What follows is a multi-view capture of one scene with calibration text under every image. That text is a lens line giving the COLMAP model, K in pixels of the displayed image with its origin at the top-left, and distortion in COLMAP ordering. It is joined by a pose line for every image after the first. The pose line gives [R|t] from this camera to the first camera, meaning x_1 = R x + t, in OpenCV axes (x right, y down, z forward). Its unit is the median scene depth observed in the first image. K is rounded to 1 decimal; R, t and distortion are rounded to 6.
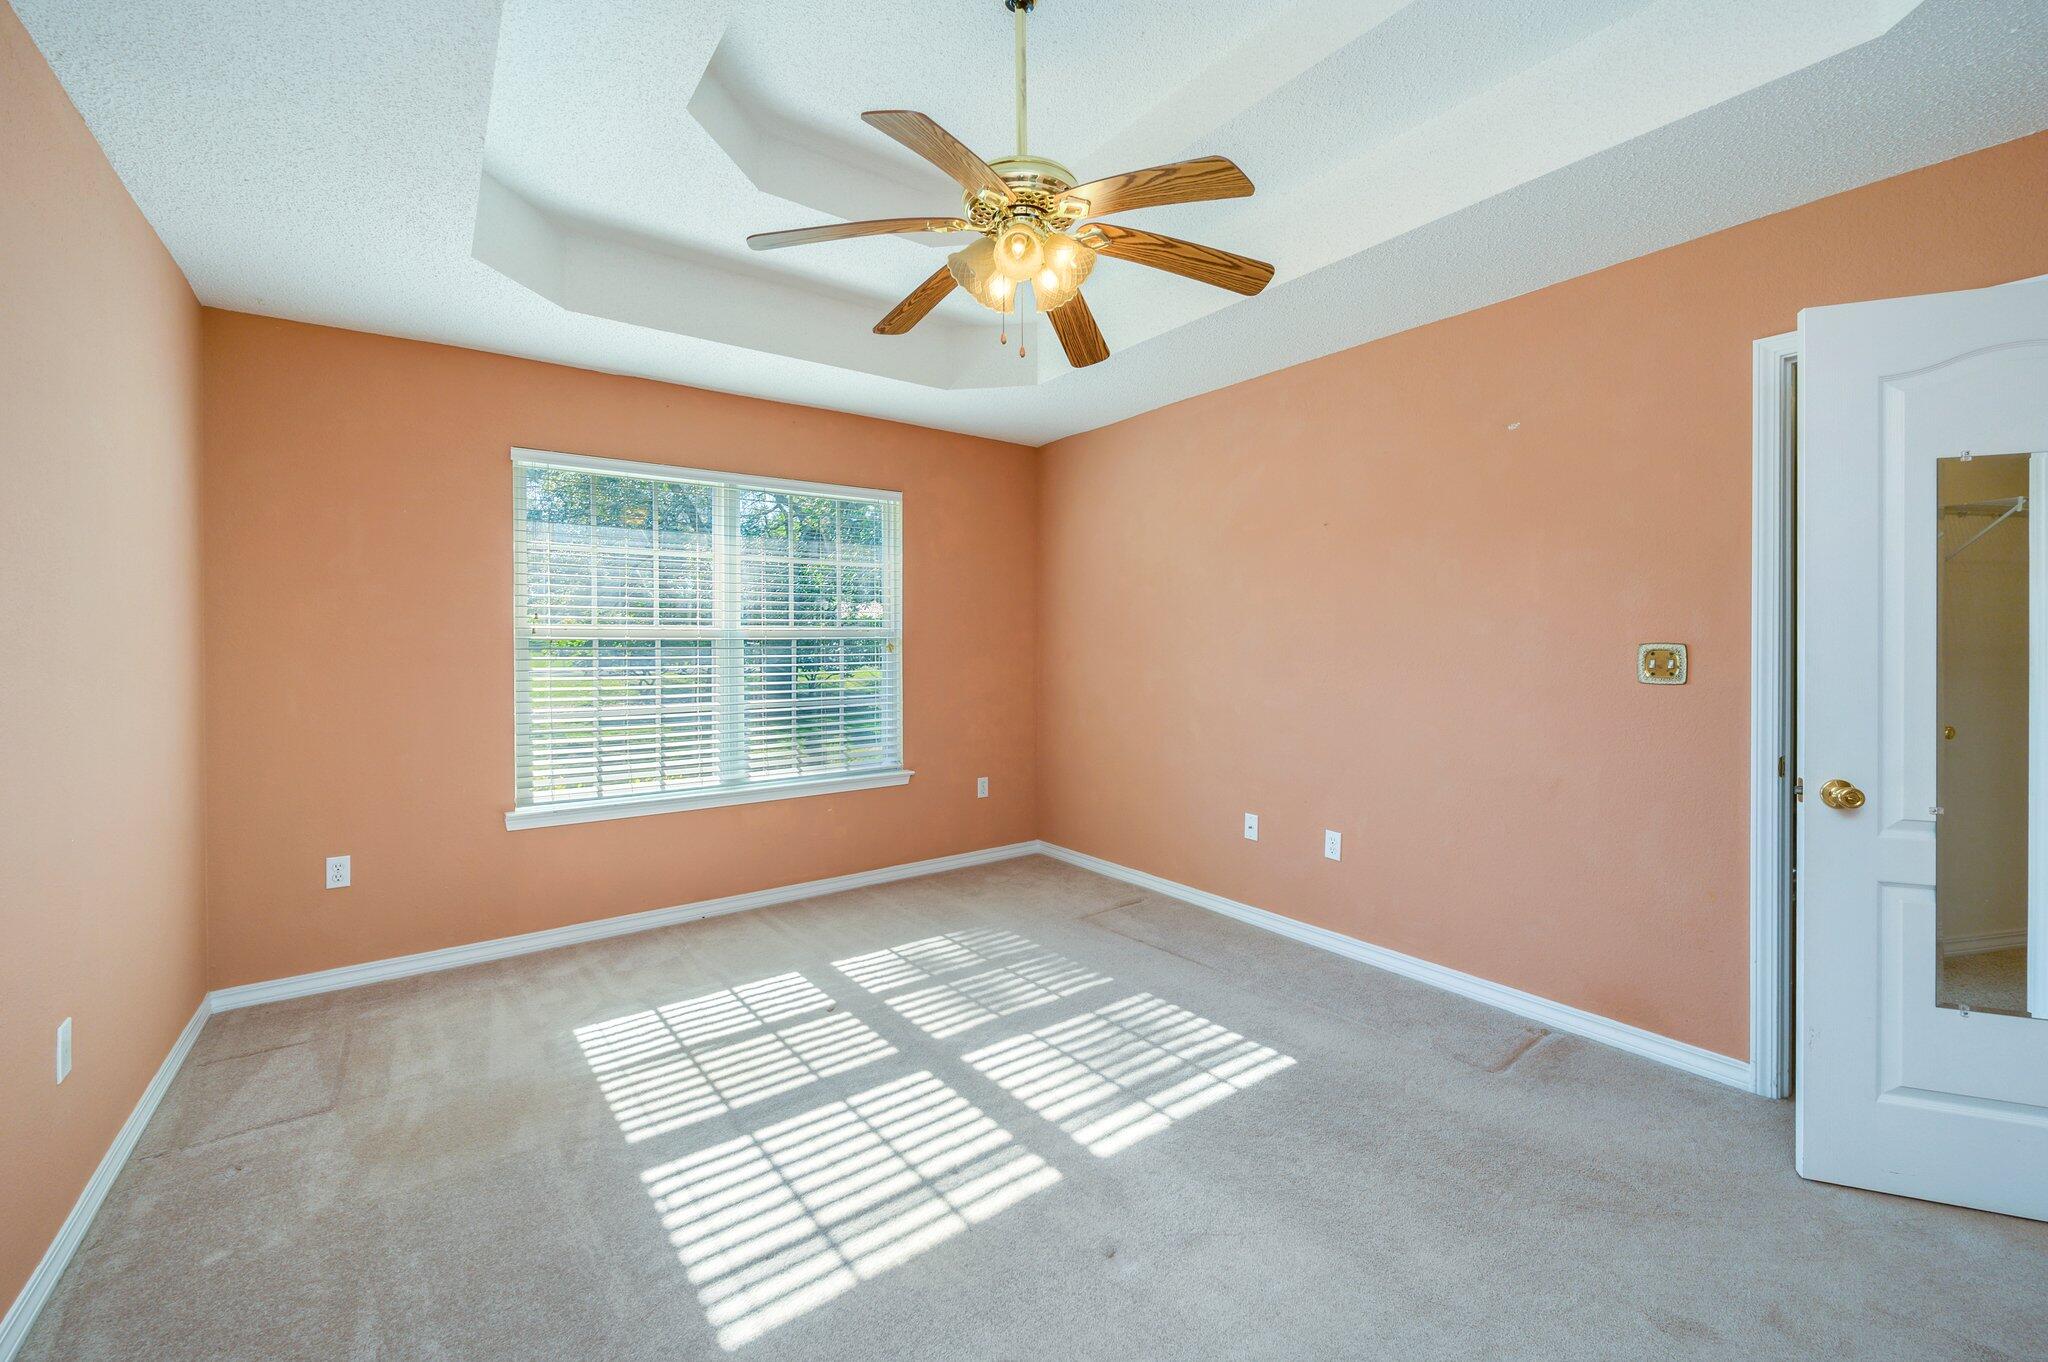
lens RADIAL K [[819.3, 0, 1037.2], [0, 819.3, 668.9], [0, 0, 1]] dist [-0.002956, 0.001176]
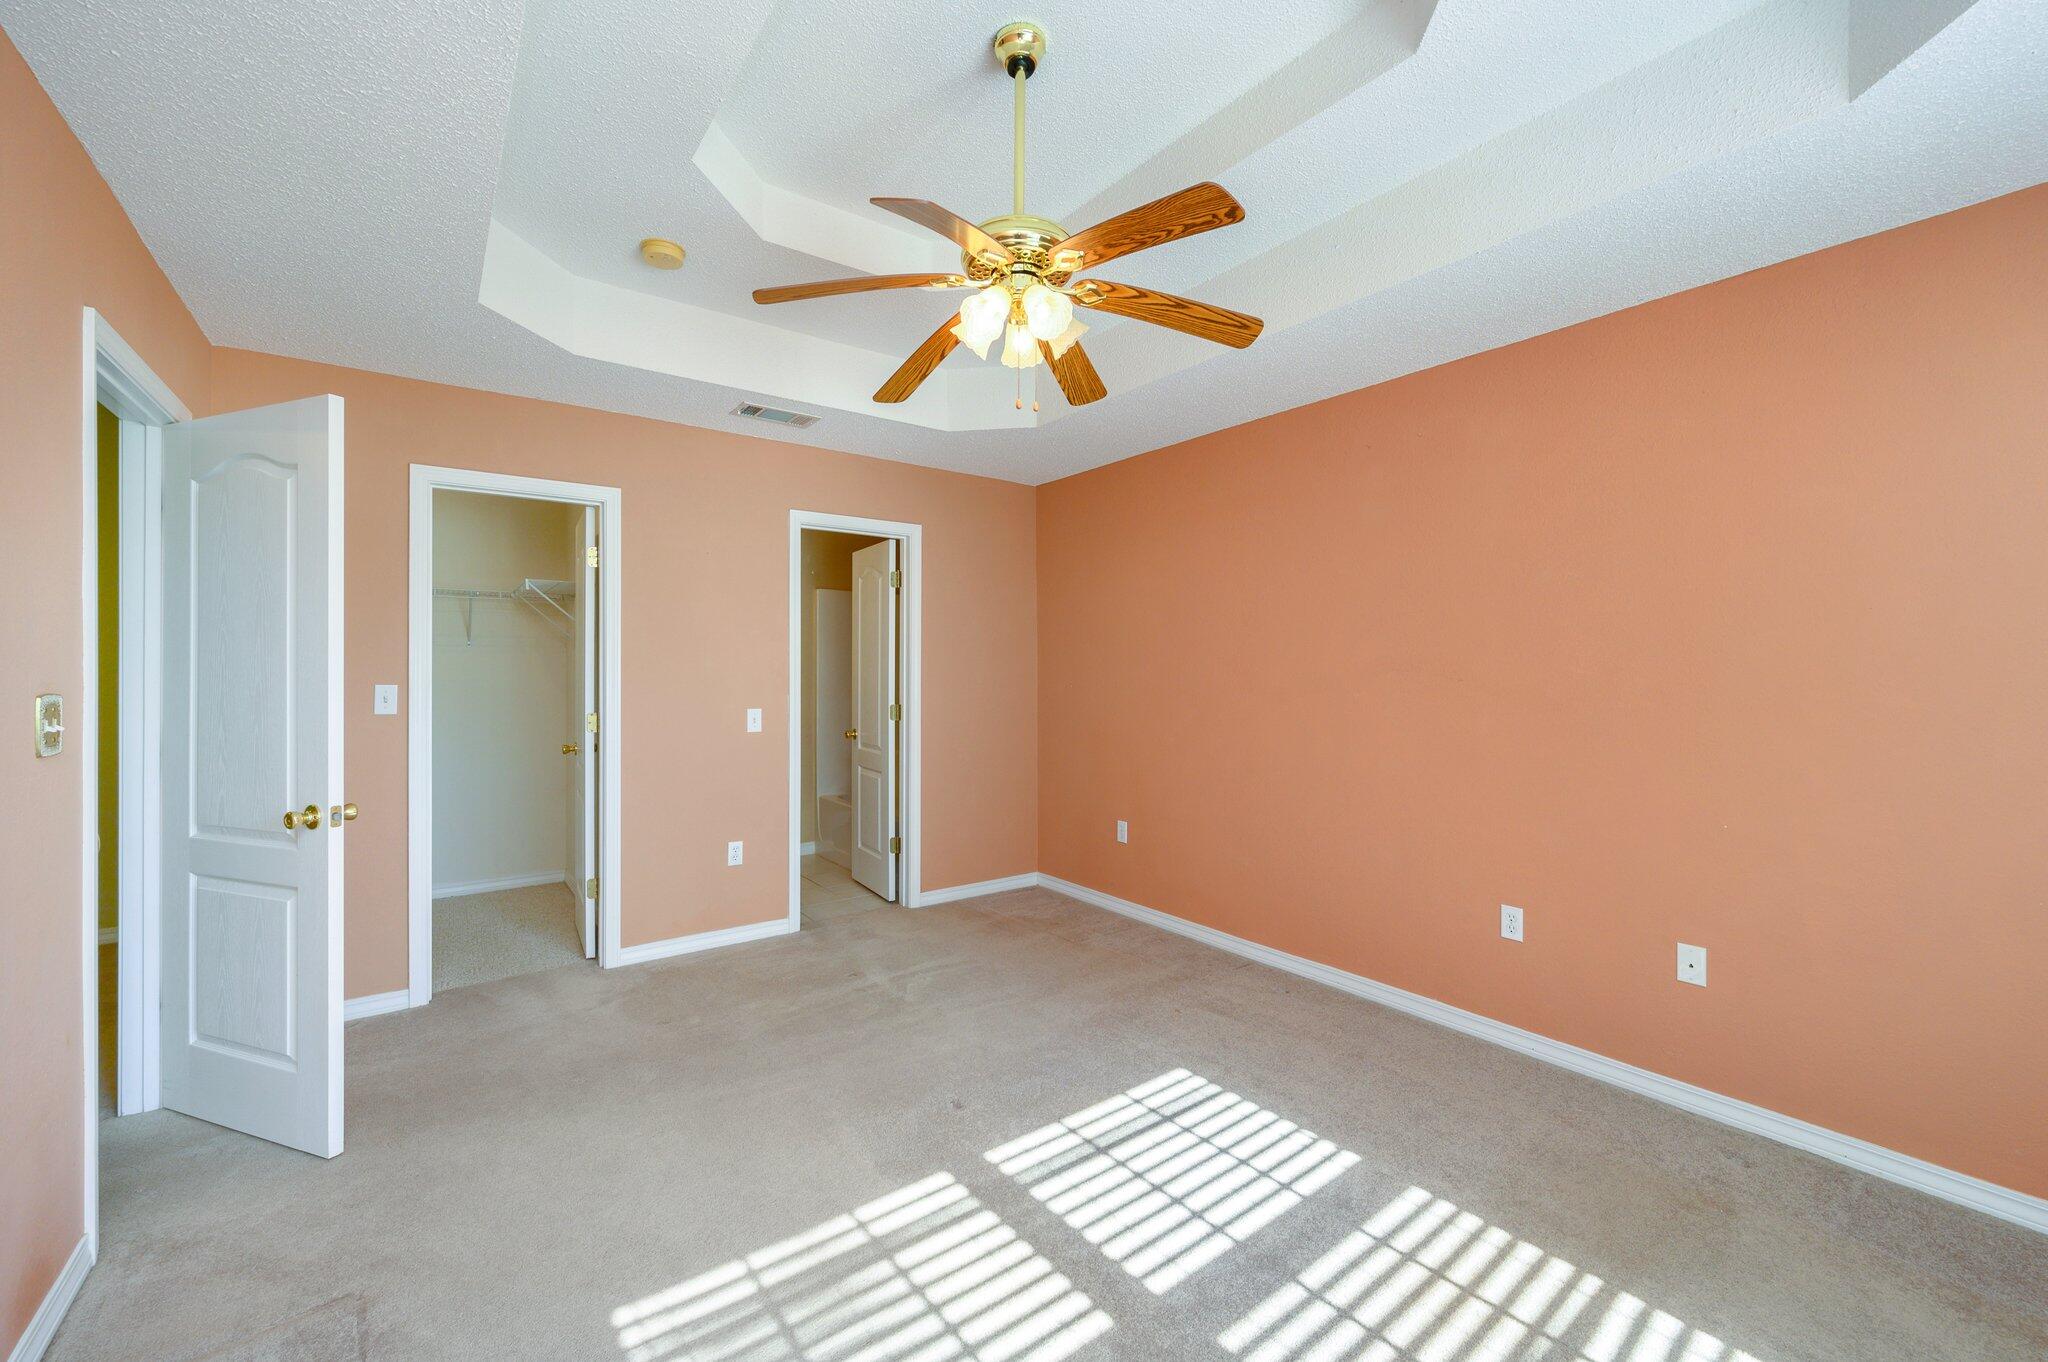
lens RADIAL K [[819.3, 0, 1018.4], [0, 819.3, 676.8], [0, 0, 1]] dist [-0.002956, 0.001176]
pose [[-0.999896, 0.001798, 0.014283, -0.026304], [0.002430, 0.999012, 0.044374, -0.068008], [-0.014189, 0.044404, -0.998913, 1.601921]]
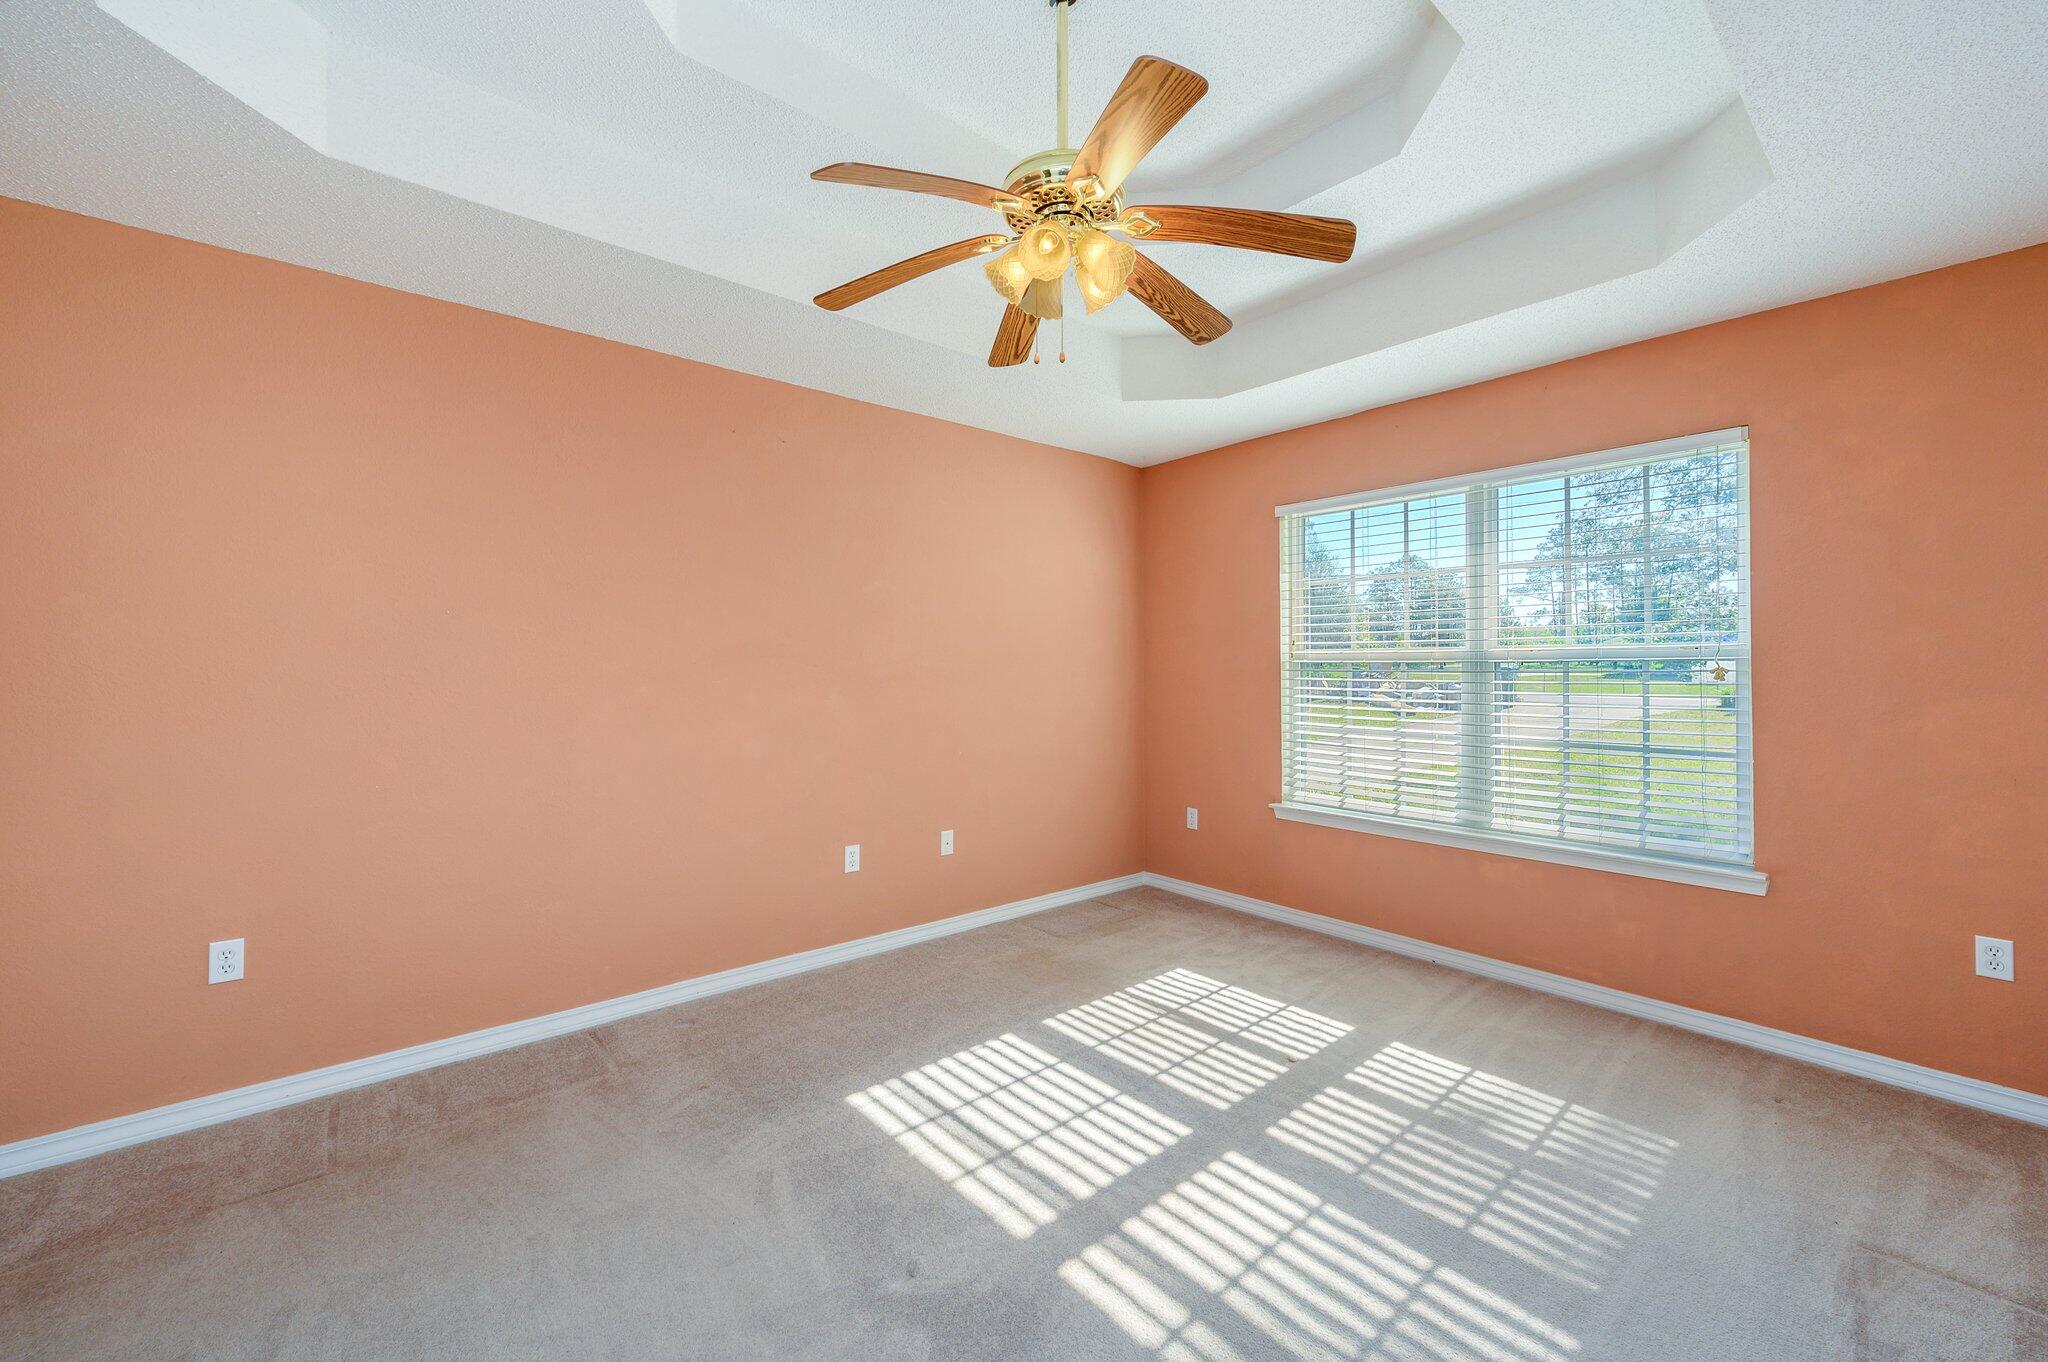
lens RADIAL K [[819.3, 0, 1033.9], [0, 819.3, 667.4], [0, 0, 1]] dist [-0.002956, 0.001176]
pose [[0.065019, 0.003086, -0.997879, 0.728775], [-0.034538, 0.999403, 0.000840, -0.021450], [0.997286, 0.034410, 0.065087, 0.711204]]
